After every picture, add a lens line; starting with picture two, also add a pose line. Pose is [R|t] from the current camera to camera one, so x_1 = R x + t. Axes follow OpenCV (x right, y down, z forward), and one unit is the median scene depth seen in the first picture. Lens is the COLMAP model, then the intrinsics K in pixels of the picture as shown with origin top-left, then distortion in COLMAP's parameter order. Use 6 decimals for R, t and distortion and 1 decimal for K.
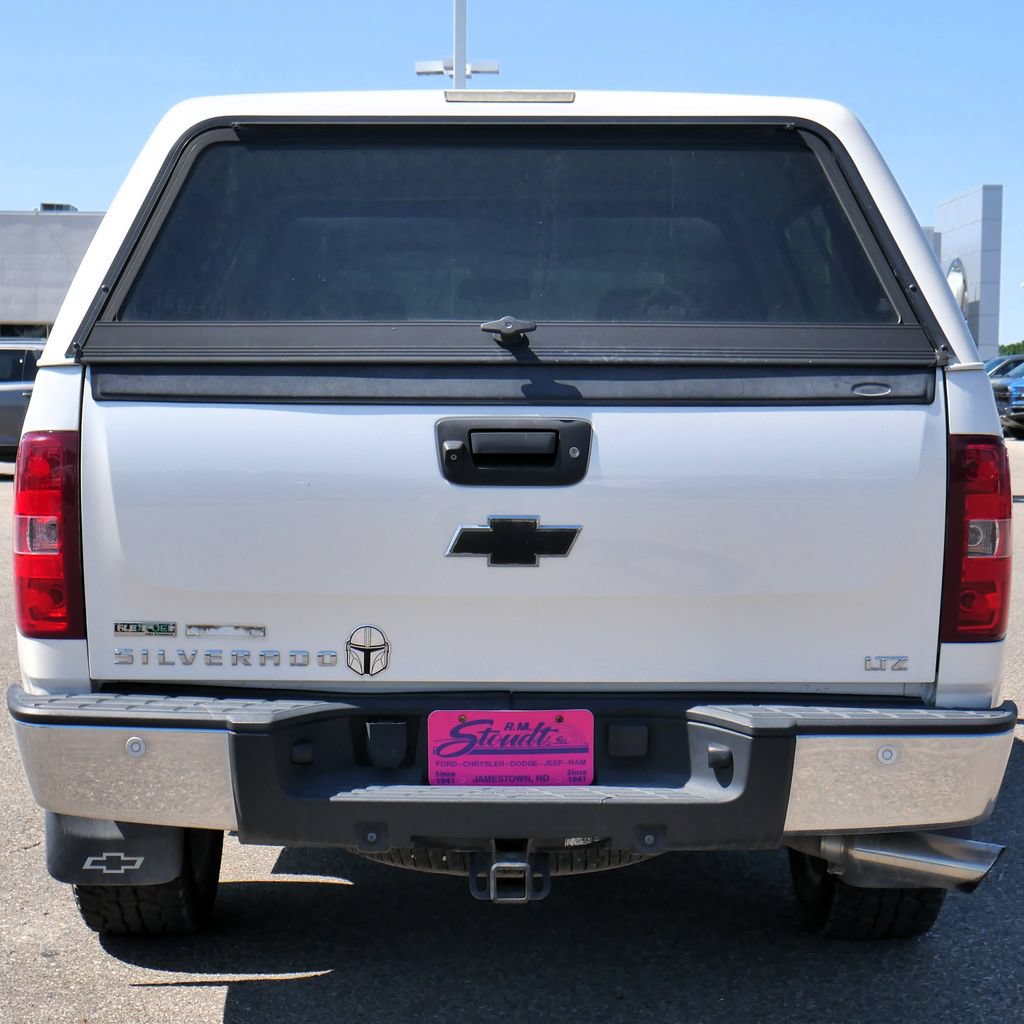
lens RADIAL K [[1900.7, 0, 510.2], [0, 1900.7, 557.7], [0, 0, 1]] dist [0.028035, 0.068411]
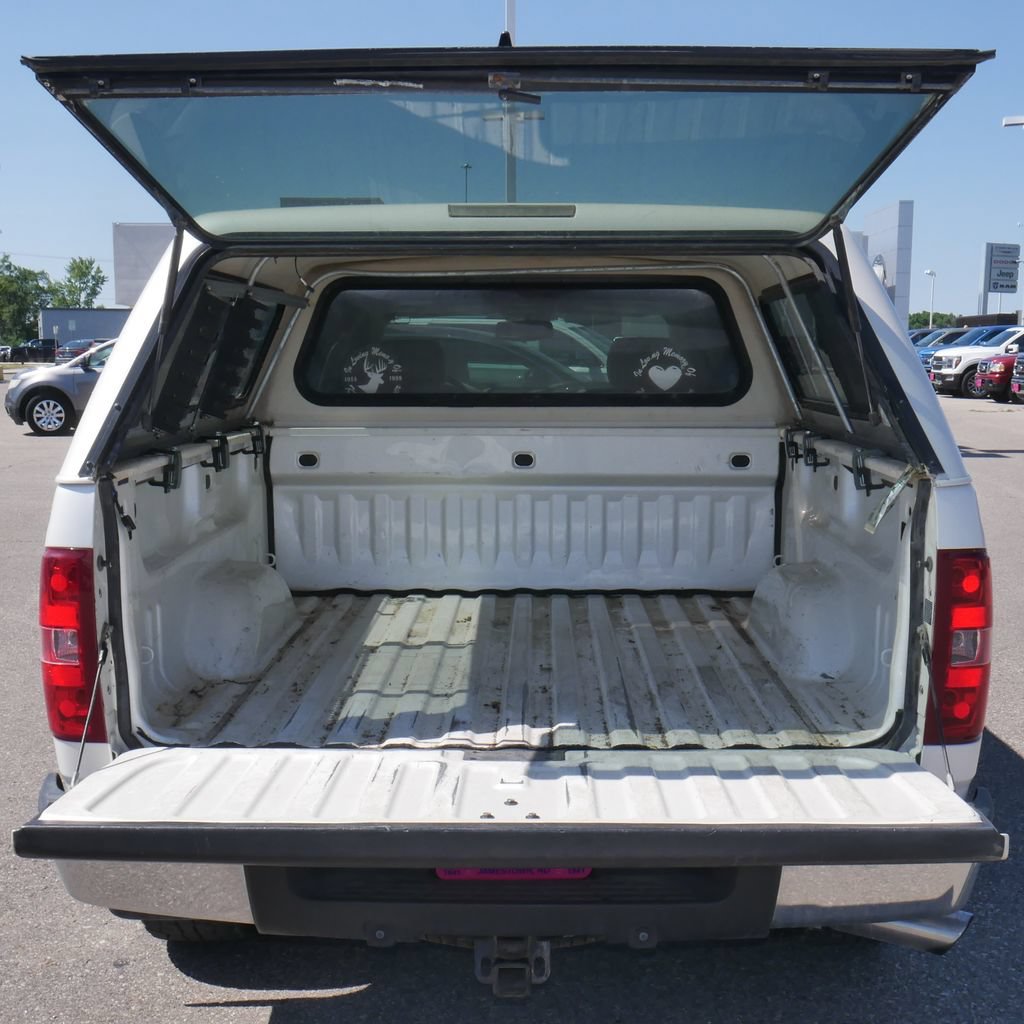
lens RADIAL K [[1342.8, 0, 542.3], [0, 1342.8, 585.5], [0, 0, 1]] dist [0.004474, 0.022570]
pose [[0.999950, -0.001217, -0.009891, 0.024325], [0.002080, 0.996143, 0.087720, -0.109136], [0.009746, -0.087736, 0.996096, 0.270956]]
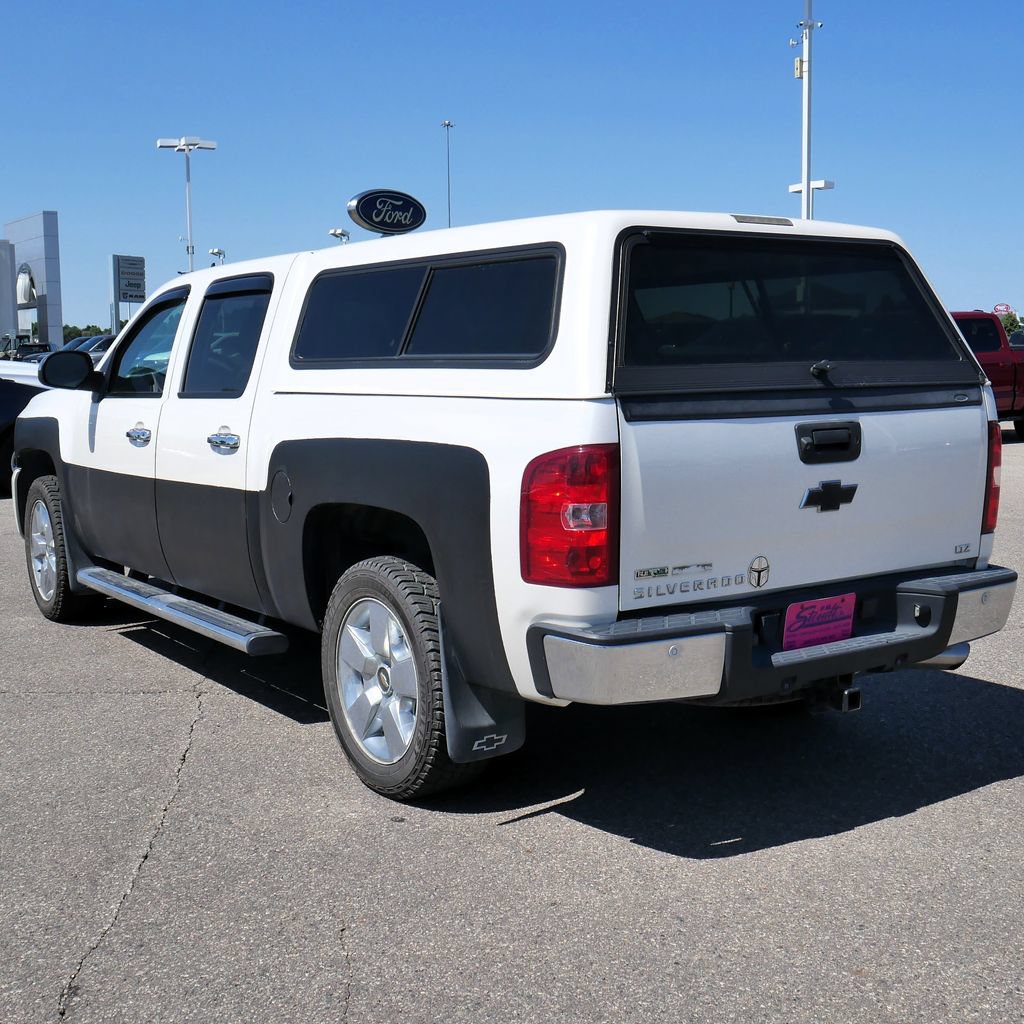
lens RADIAL K [[1337.8, 0, 512.0], [0, 1337.8, 512.0], [0, 0, 1]] dist [-0.012776, -0.044027]
pose [[0.817247, -0.081123, 0.570549, -0.874702], [0.064276, 0.996696, 0.049645, -0.069287], [-0.572691, -0.003899, 0.819762, 0.203396]]
